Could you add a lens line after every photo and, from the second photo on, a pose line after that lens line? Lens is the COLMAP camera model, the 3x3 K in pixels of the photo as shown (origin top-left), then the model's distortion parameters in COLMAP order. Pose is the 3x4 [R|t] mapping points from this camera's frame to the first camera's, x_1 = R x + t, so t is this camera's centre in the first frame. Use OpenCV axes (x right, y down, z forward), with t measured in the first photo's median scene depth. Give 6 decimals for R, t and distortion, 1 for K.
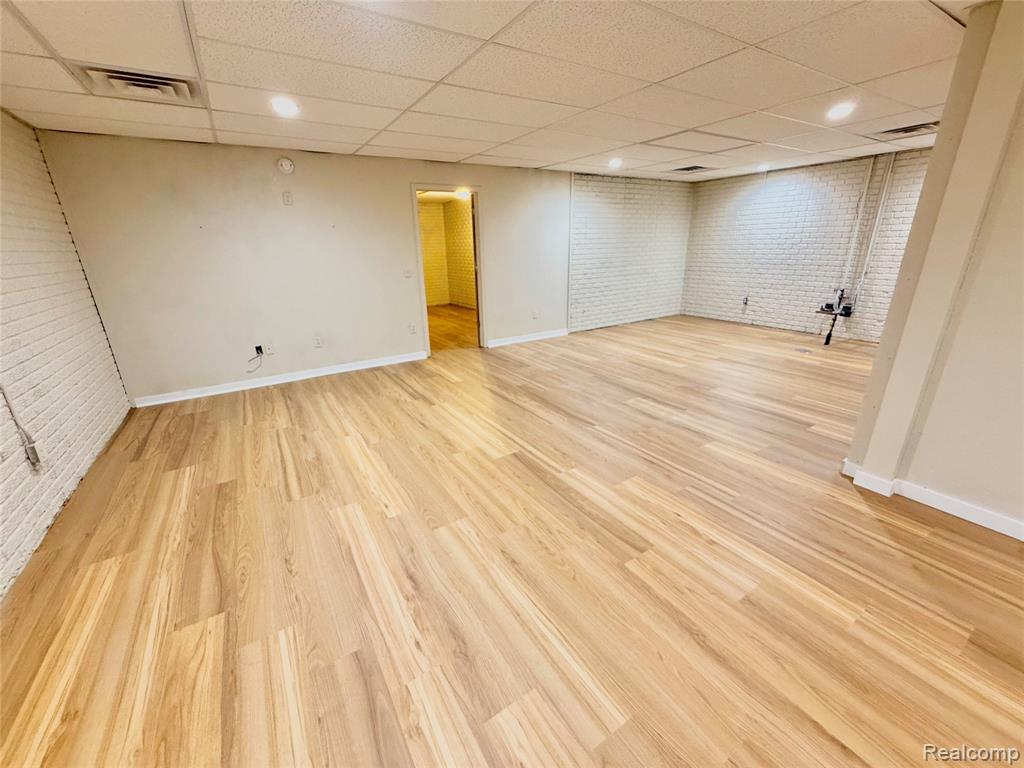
lens RADIAL K [[409.4, 0, 512.0], [0, 409.4, 384.0], [0, 0, 1]] dist [-0.000669, -0.000025]
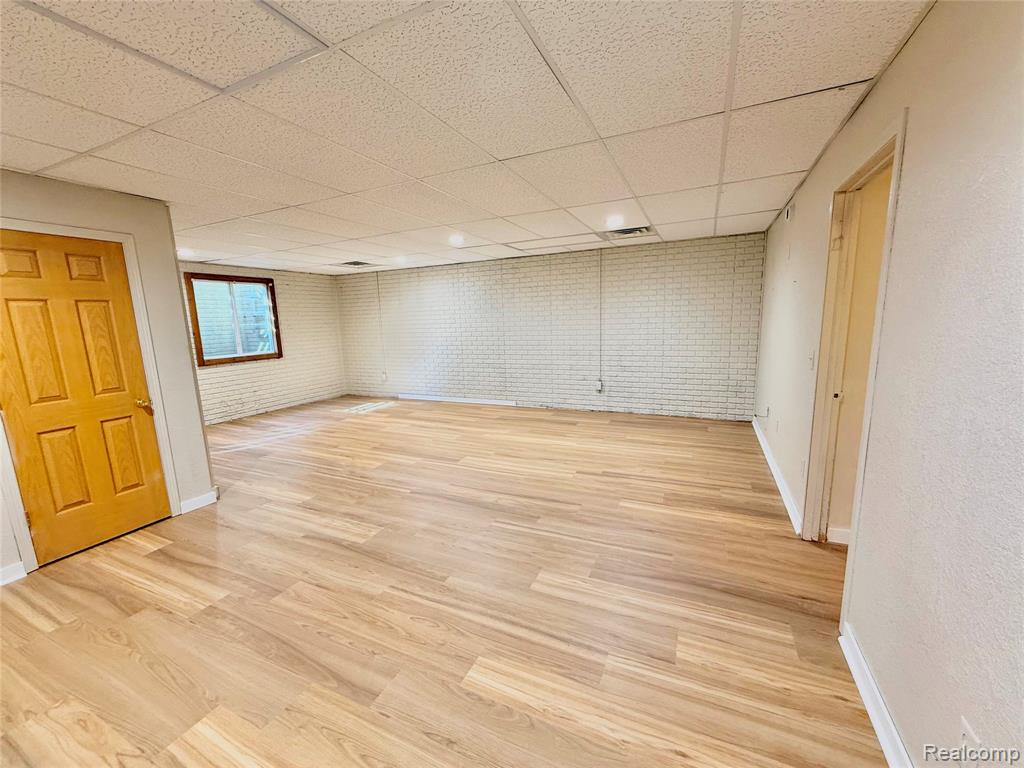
lens RADIAL K [[409.4, 0, 512.0], [0, 409.4, 384.0], [0, 0, 1]] dist [-0.000669, -0.000025]
pose [[-0.842541, 0.138562, -0.520505, 0.434907], [-0.121773, 0.892325, 0.434657, -0.561067], [0.524687, 0.429600, -0.734947, 1.586542]]
